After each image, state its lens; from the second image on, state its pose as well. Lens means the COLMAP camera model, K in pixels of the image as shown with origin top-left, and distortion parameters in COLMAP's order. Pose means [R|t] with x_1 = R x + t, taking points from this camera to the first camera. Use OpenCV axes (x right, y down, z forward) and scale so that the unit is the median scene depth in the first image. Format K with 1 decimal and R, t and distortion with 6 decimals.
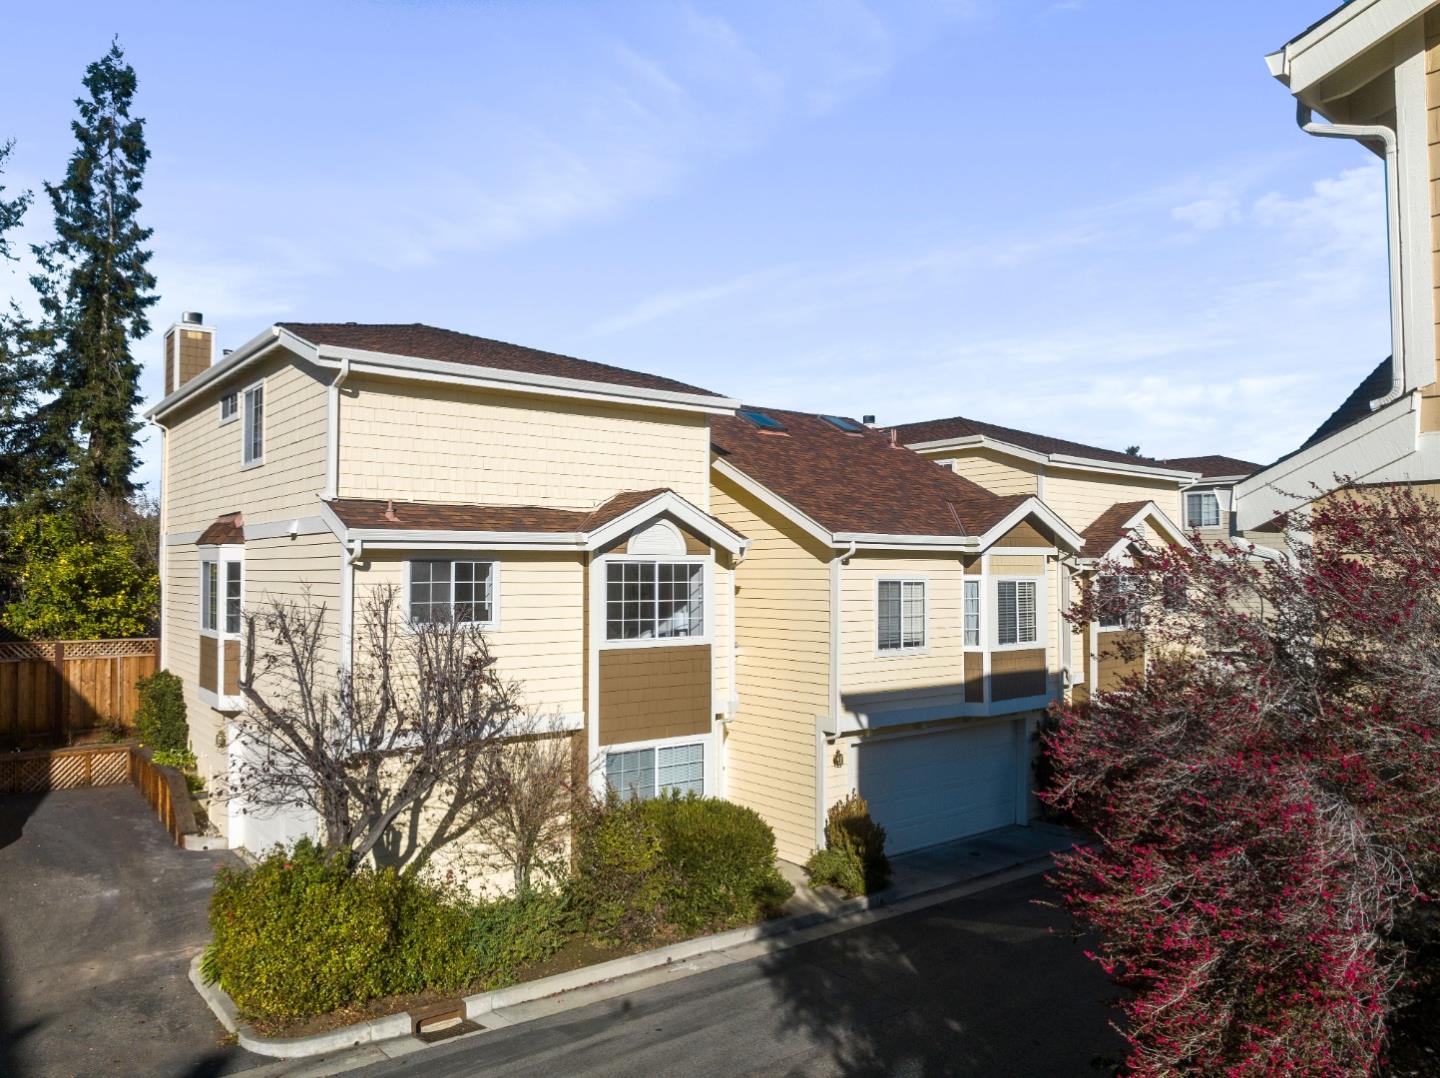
lens RADIAL K [[1013.6, 0, 714.9], [0, 1013.6, 543.2], [0, 0, 1]] dist [-0.053715, 0.025861]
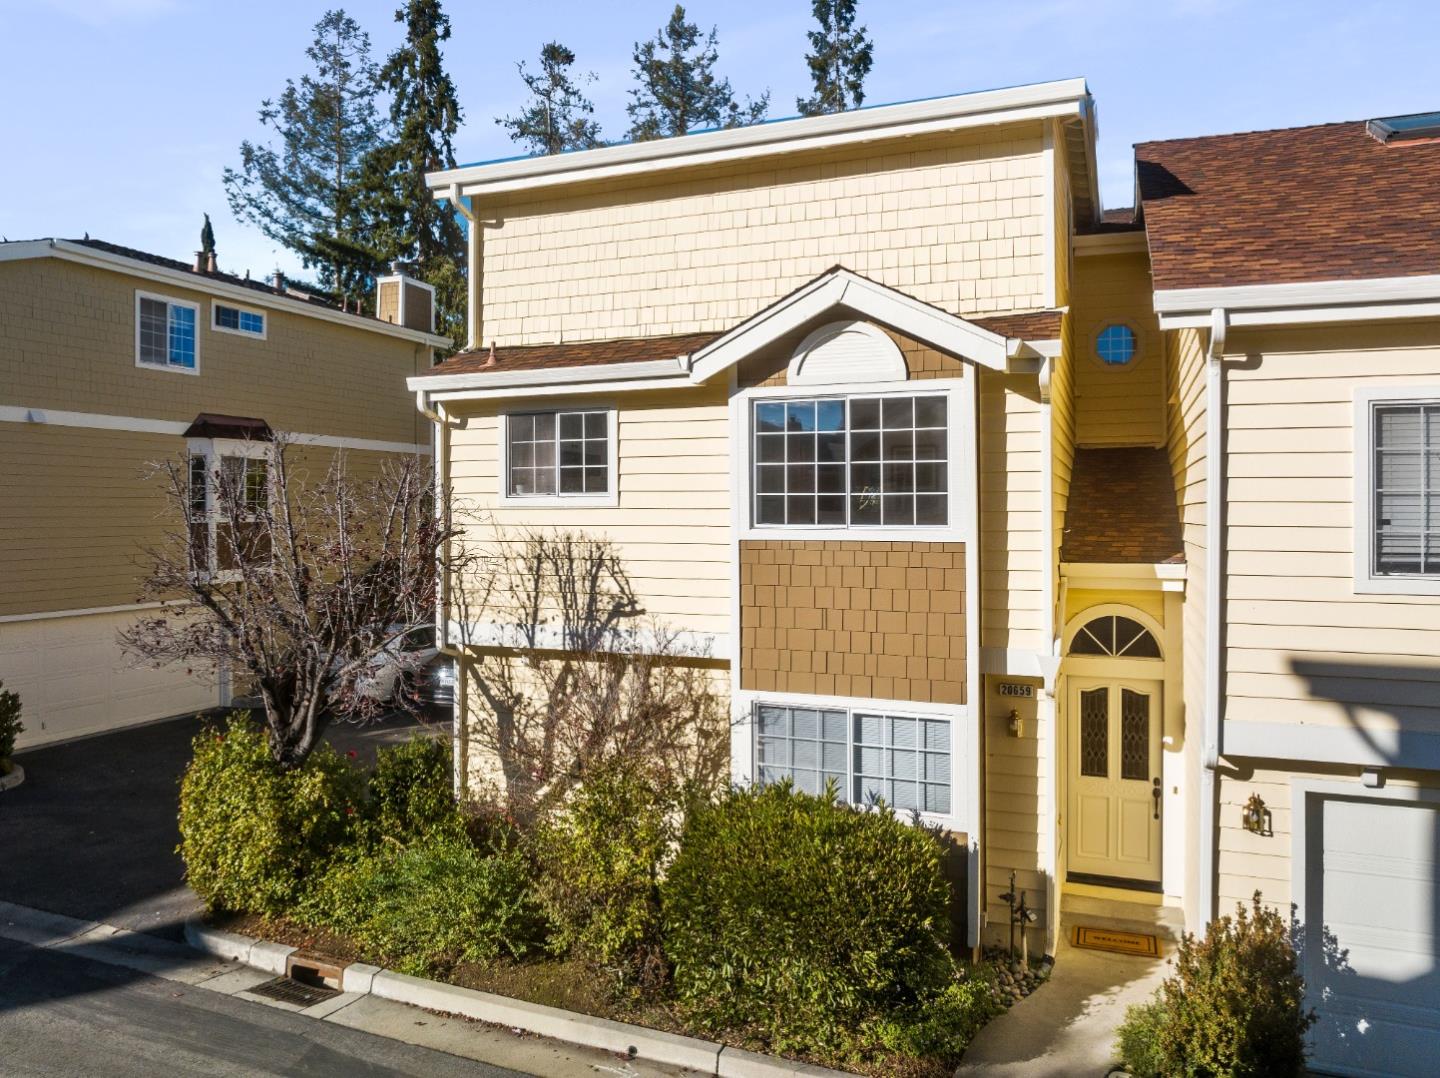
lens RADIAL K [[1013.6, 0, 716.6], [0, 1013.6, 508.1], [0, 0, 1]] dist [-0.053715, 0.025861]
pose [[0.503772, -0.001172, -0.863836, 0.395354], [0.026497, 0.999549, 0.014097, 0.070239], [0.863430, -0.029991, 0.503576, 0.610319]]
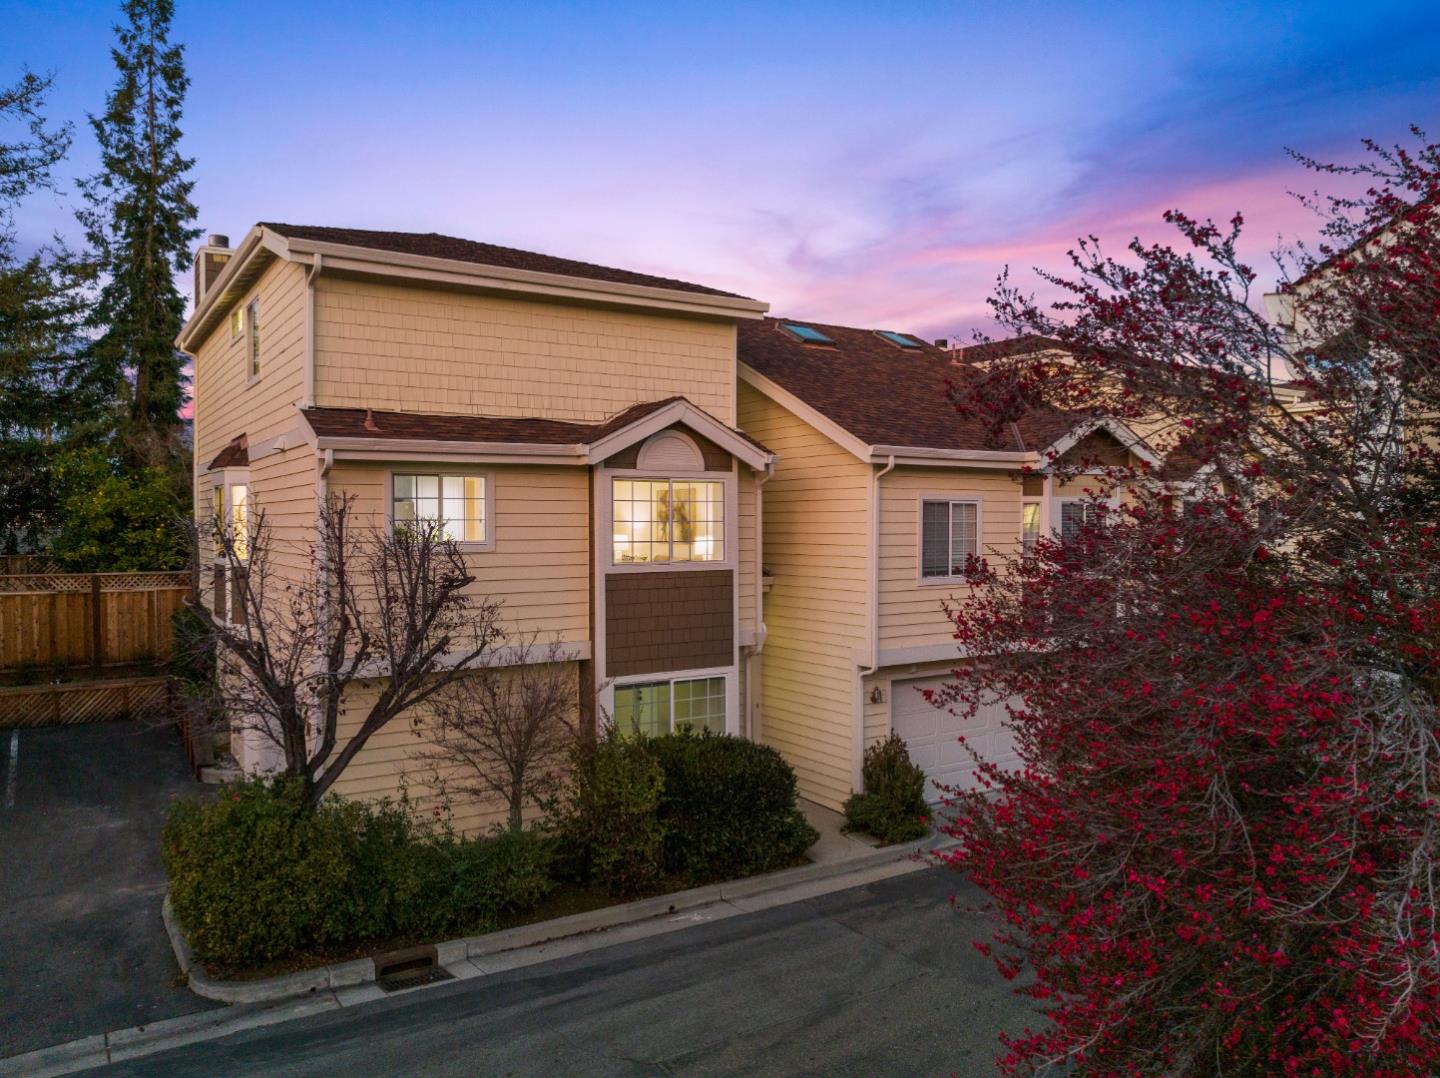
lens RADIAL K [[1013.6, 0, 718.2], [0, 1013.6, 538.7], [0, 0, 1]] dist [-0.053715, 0.025861]
pose [[0.996144, -0.002378, -0.087701, 0.062252], [0.006449, 0.998913, 0.046165, 0.029593], [0.087496, -0.046552, 0.995077, 0.088077]]
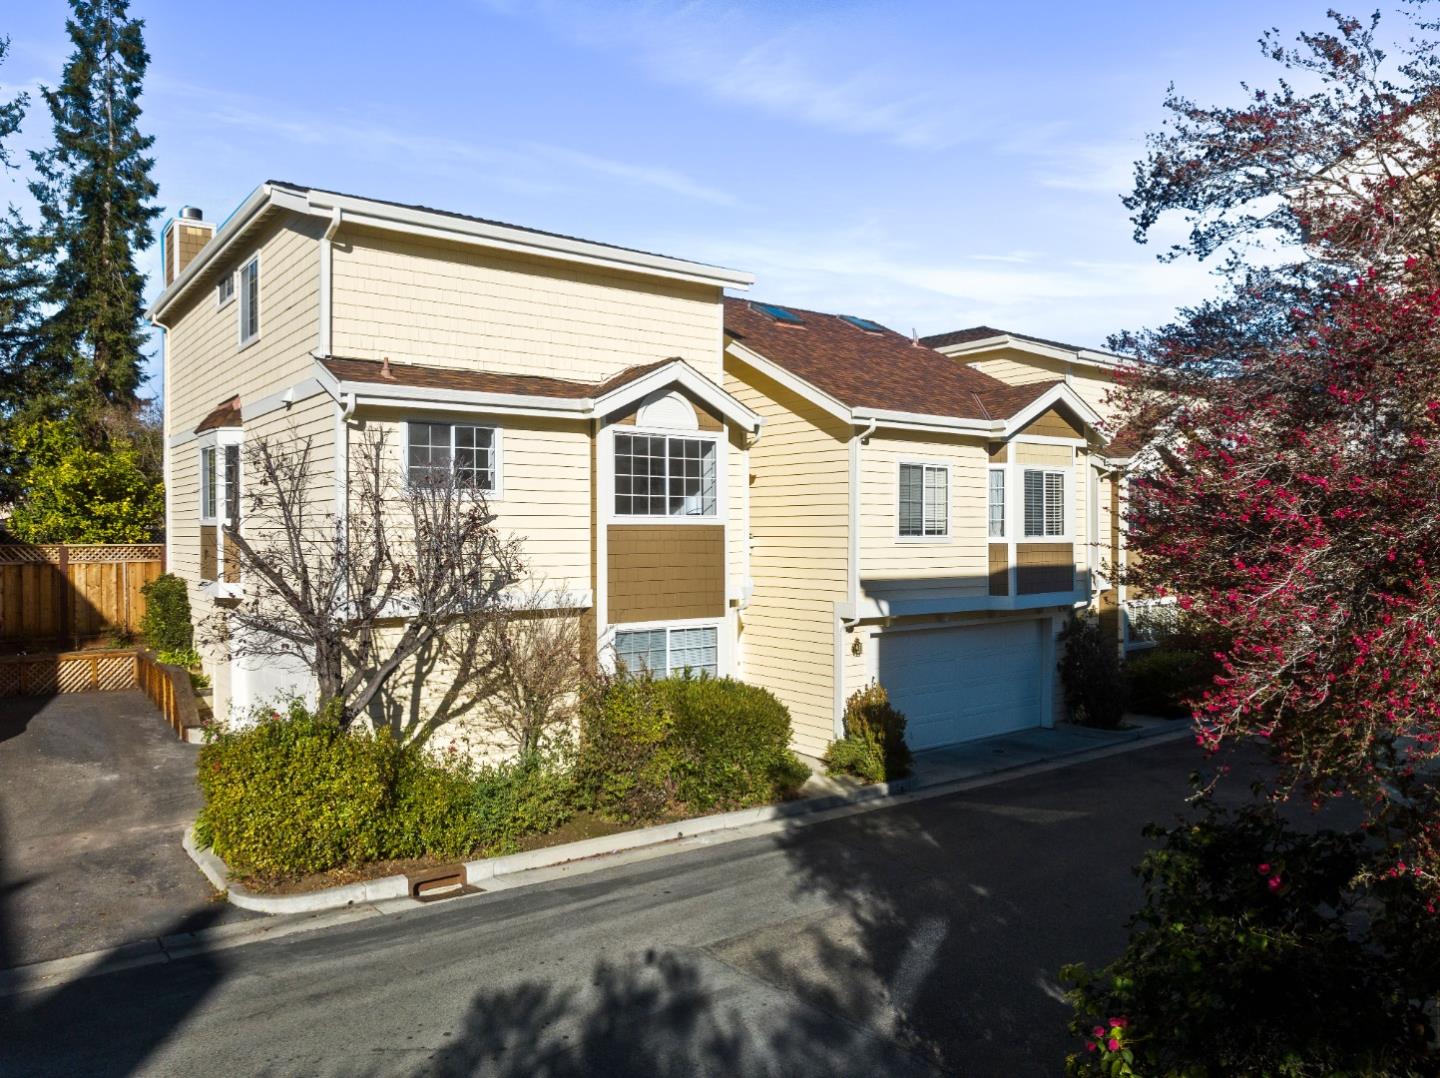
lens RADIAL K [[1013.6, 0, 716.6], [0, 1013.6, 542.0], [0, 0, 1]] dist [-0.053715, 0.025861]
pose [[0.999820, -0.002019, -0.018863, 0.006605], [0.002765, 0.999210, 0.039637, 0.077746], [0.018768, -0.039682, 0.999036, 0.039391]]
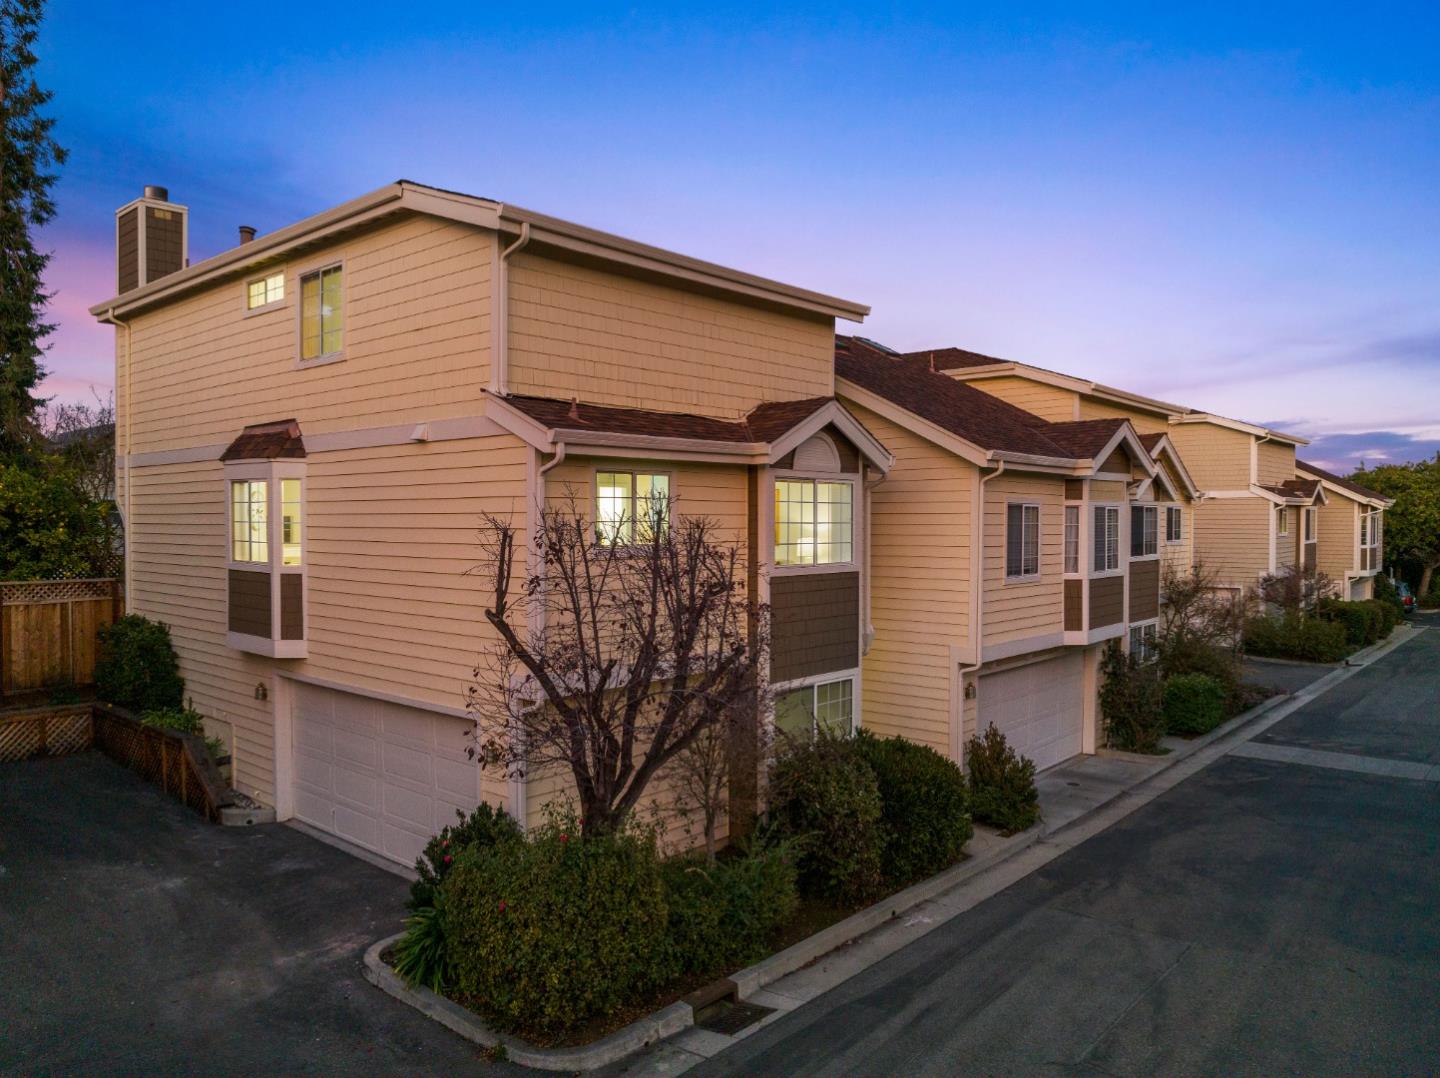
lens RADIAL K [[1013.6, 0, 718.2], [0, 1013.6, 538.3], [0, 0, 1]] dist [-0.053715, 0.025861]
pose [[0.984058, -0.003948, 0.177801, -0.291386], [-0.004555, 0.998866, 0.047391, 0.027255], [-0.177787, -0.047445, 0.982925, 0.123703]]
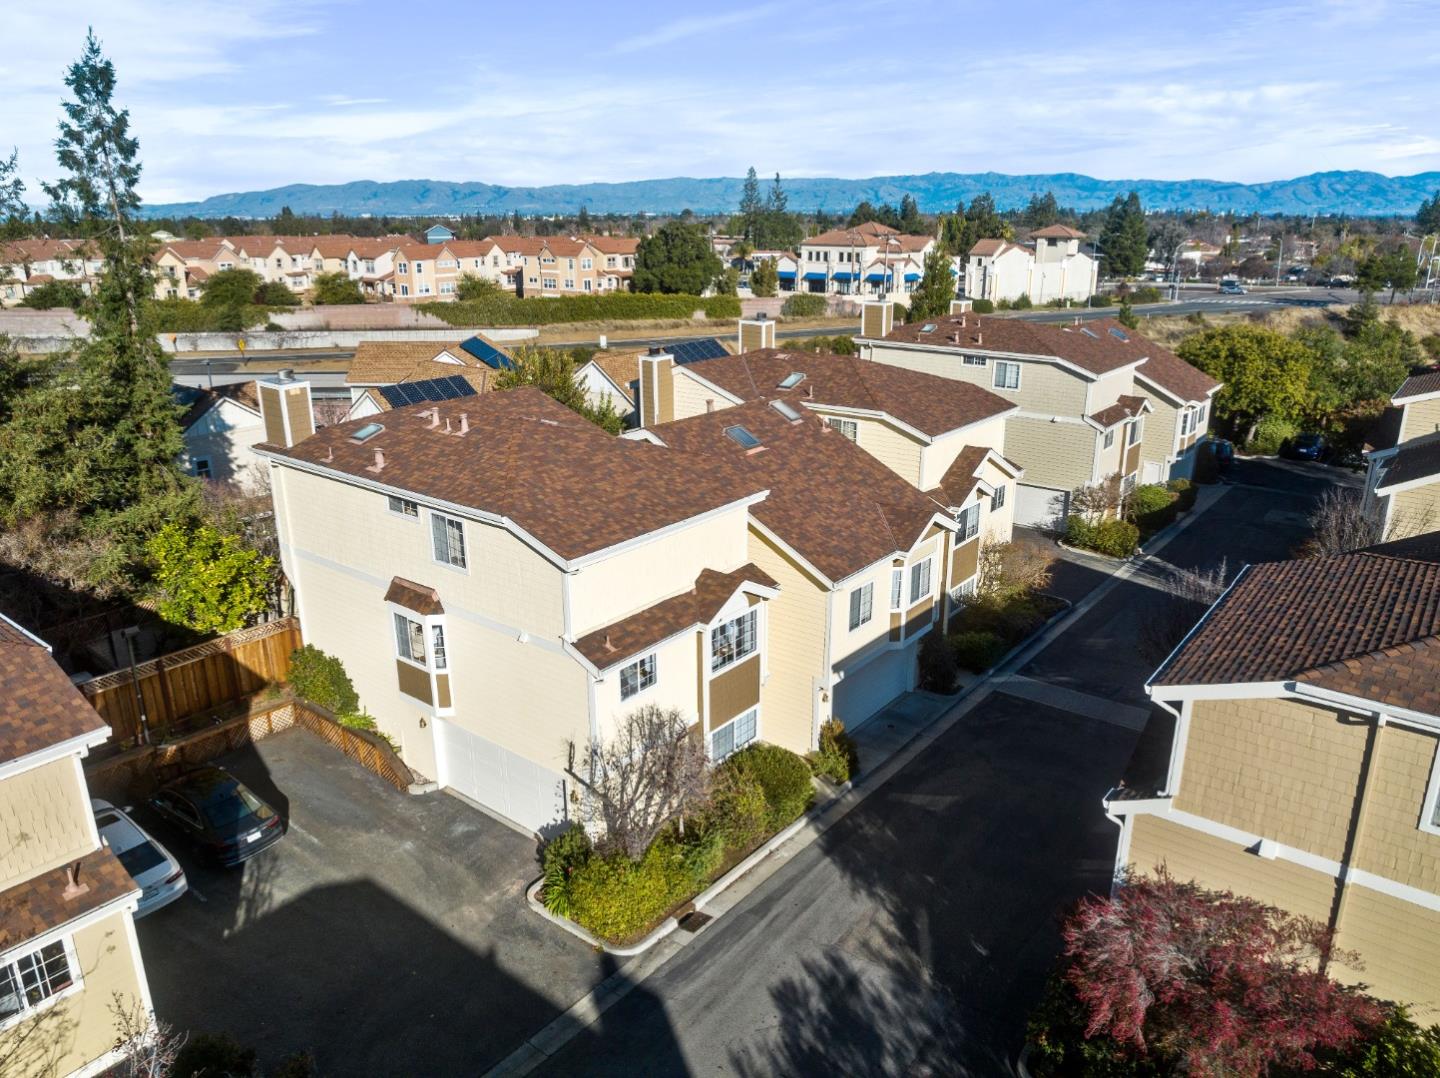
lens RADIAL K [[1013.6, 0, 715.6], [0, 1013.6, 530.8], [0, 0, 1]] dist [-0.053715, 0.025861]
pose [[0.973978, -0.075746, 0.213610, -0.403719], [0.002536, 0.946082, 0.323918, -0.608822], [-0.226628, -0.314948, 0.921655, -0.416833]]
